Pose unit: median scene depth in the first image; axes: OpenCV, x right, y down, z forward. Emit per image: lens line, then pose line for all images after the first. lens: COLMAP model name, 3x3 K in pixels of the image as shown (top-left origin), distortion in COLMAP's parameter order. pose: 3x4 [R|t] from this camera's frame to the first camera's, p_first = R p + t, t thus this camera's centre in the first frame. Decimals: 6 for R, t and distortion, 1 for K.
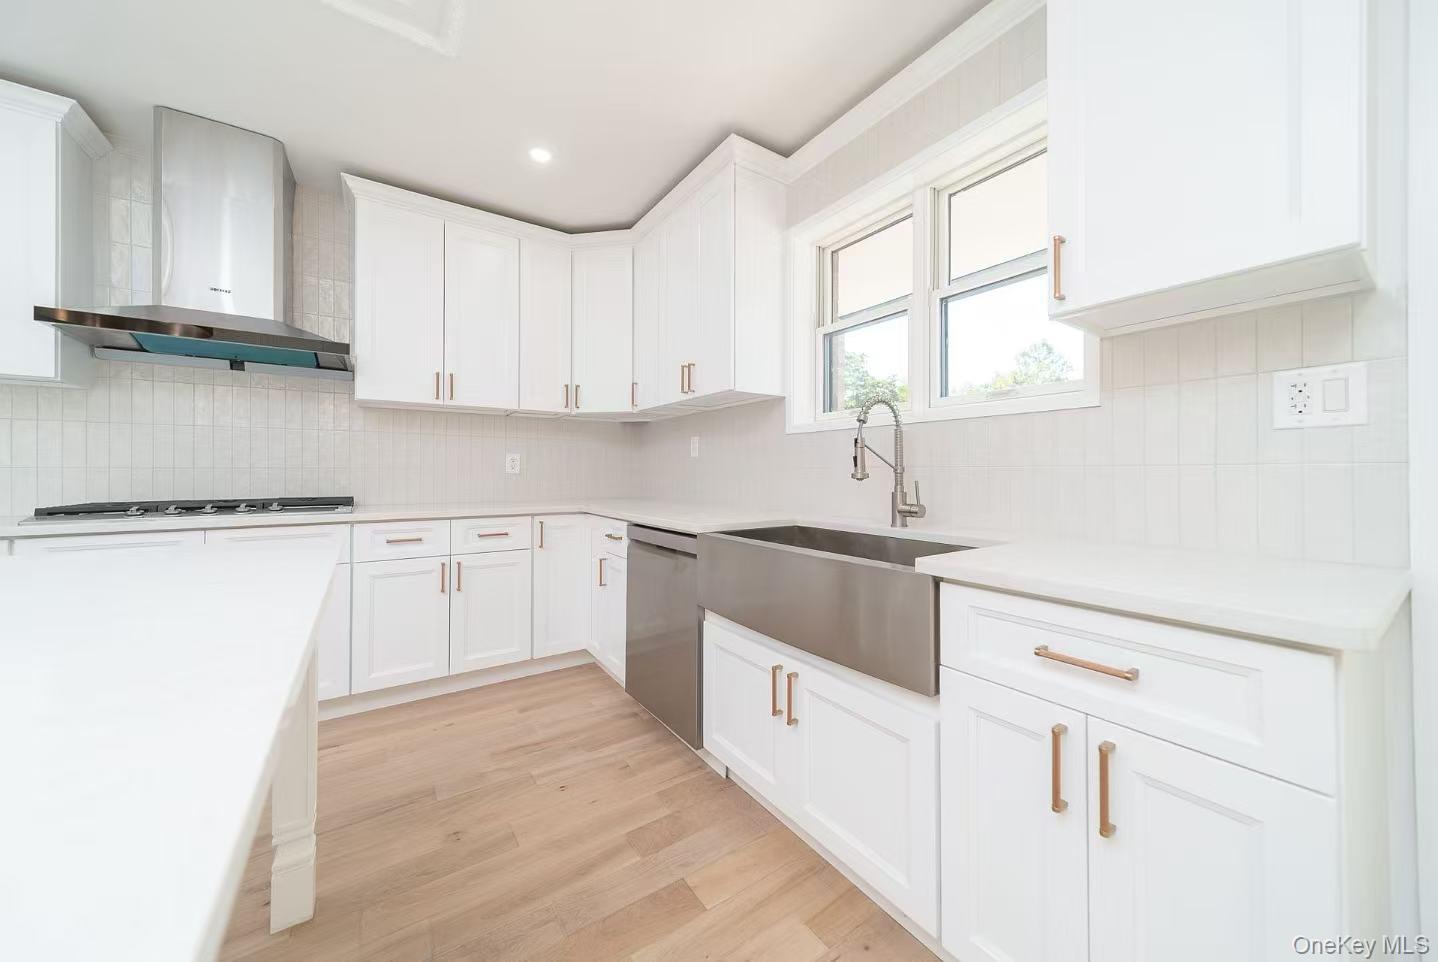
lens RADIAL K [[508.8, 0, 721.9], [0, 508.8, 475.6], [0, 0, 1]] dist [0.003270, 0.000329]
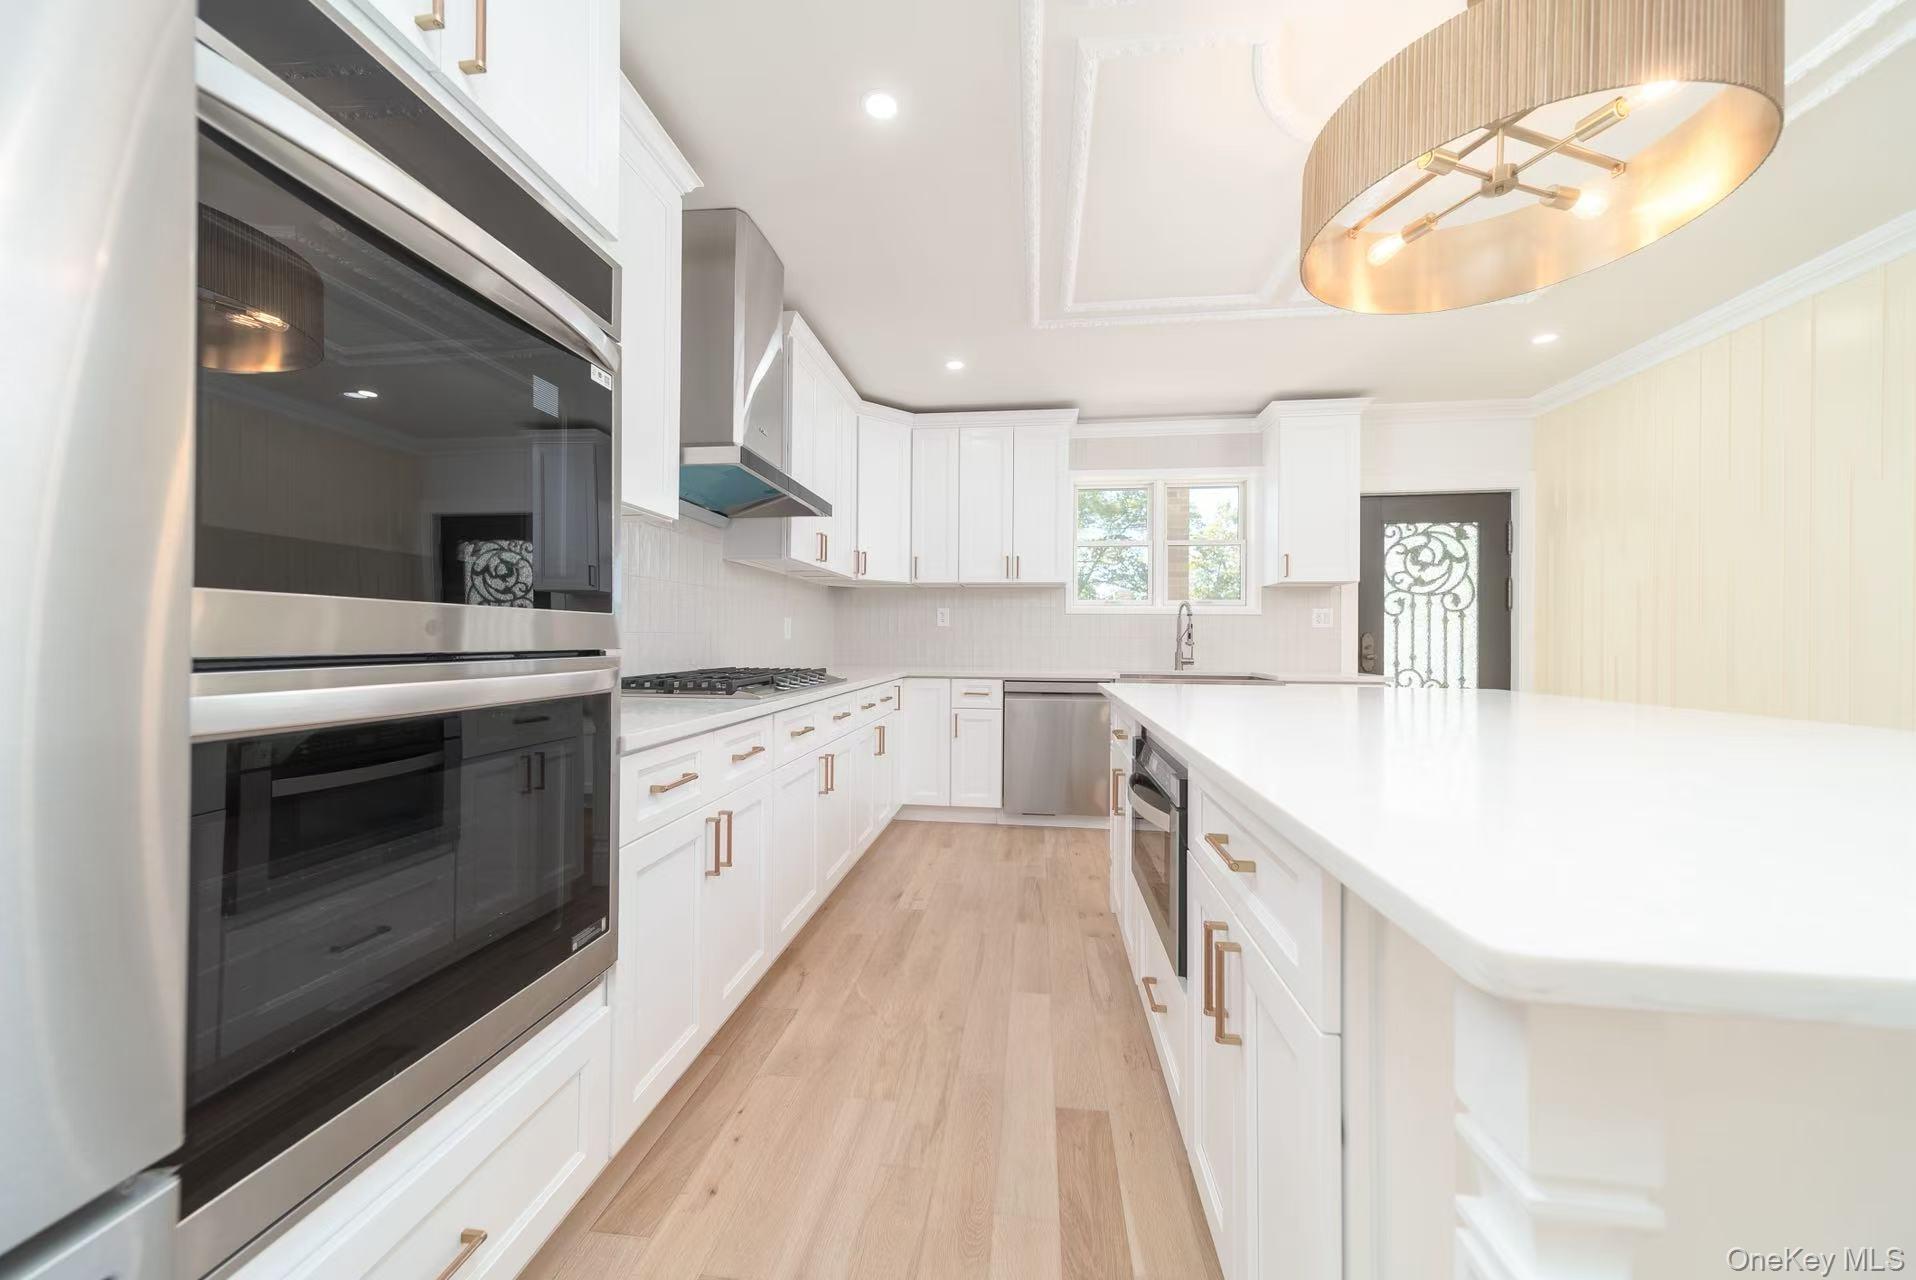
lens RADIAL K [[677.9, 0, 955.8], [0, 677.9, 646.9], [0, 0, 1]] dist [0.003270, 0.000329]
pose [[0.663129, -0.000806, 0.748504, -1.572300], [-0.003340, 0.999986, 0.004036, 0.004753], [-0.748497, -0.005177, 0.663117, -0.027152]]
